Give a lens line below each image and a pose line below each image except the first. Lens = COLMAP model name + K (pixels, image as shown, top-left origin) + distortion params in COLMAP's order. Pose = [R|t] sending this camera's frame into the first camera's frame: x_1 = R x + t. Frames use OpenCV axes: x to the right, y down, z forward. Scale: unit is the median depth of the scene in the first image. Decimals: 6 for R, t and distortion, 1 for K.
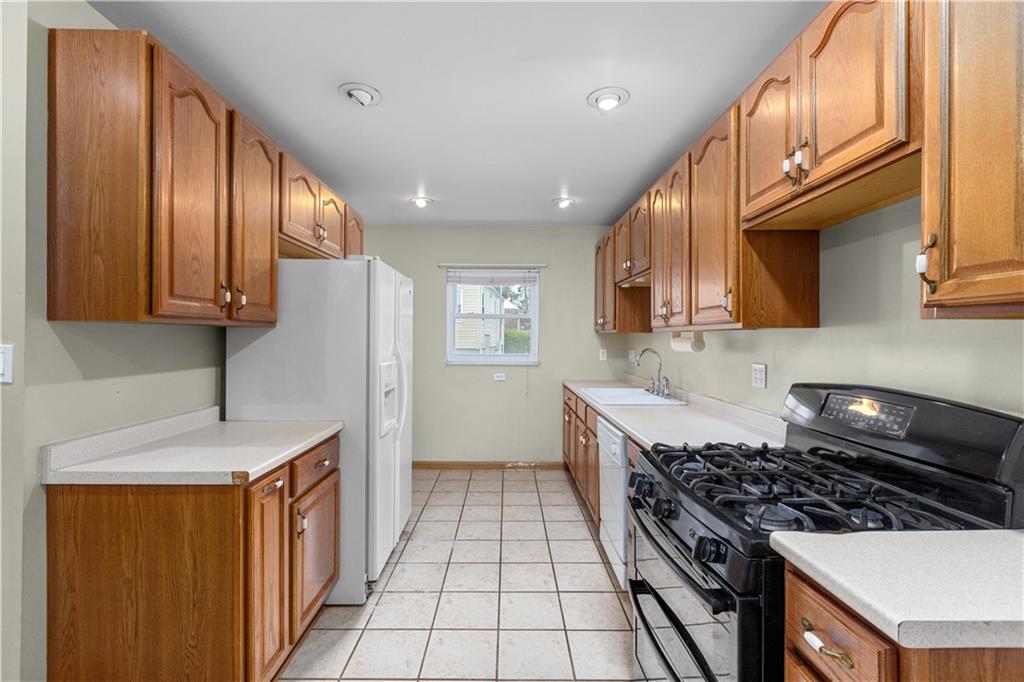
lens RADIAL K [[461.4, 0, 513.7], [0, 461.4, 340.9], [0, 0, 1]] dist [-0.000158, -0.000744]
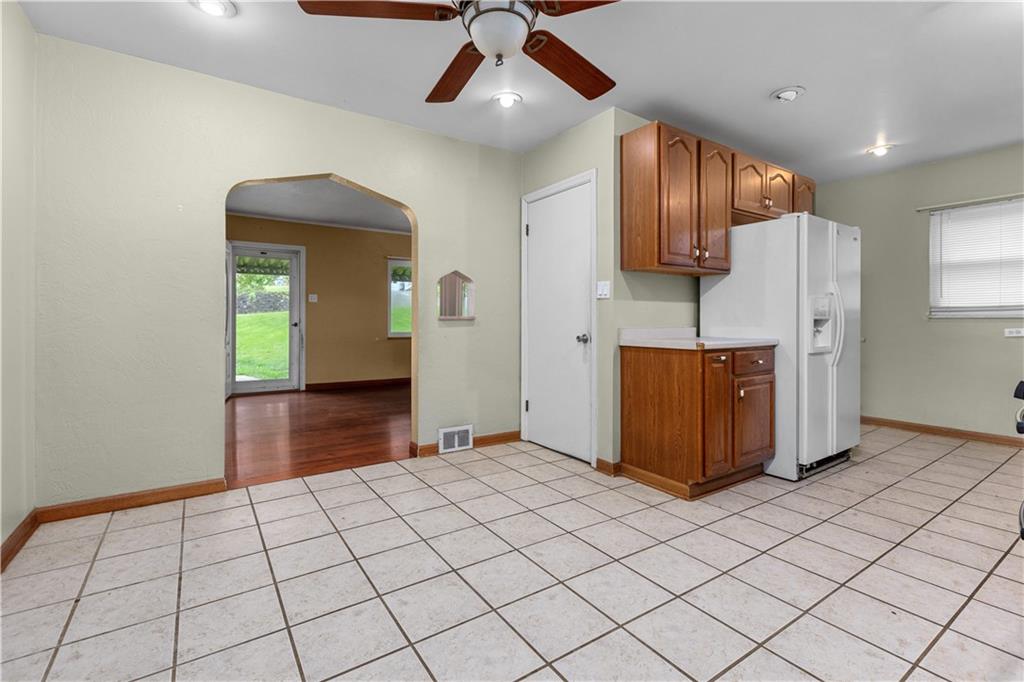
lens RADIAL K [[461.4, 0, 516.5], [0, 461.4, 321.4], [0, 0, 1]] dist [-0.000158, -0.000744]
pose [[0.566992, -0.002399, -0.823720, 0.375198], [0.003907, 0.999992, -0.000222, 0.146237], [0.823714, -0.003092, 0.566997, -0.477611]]
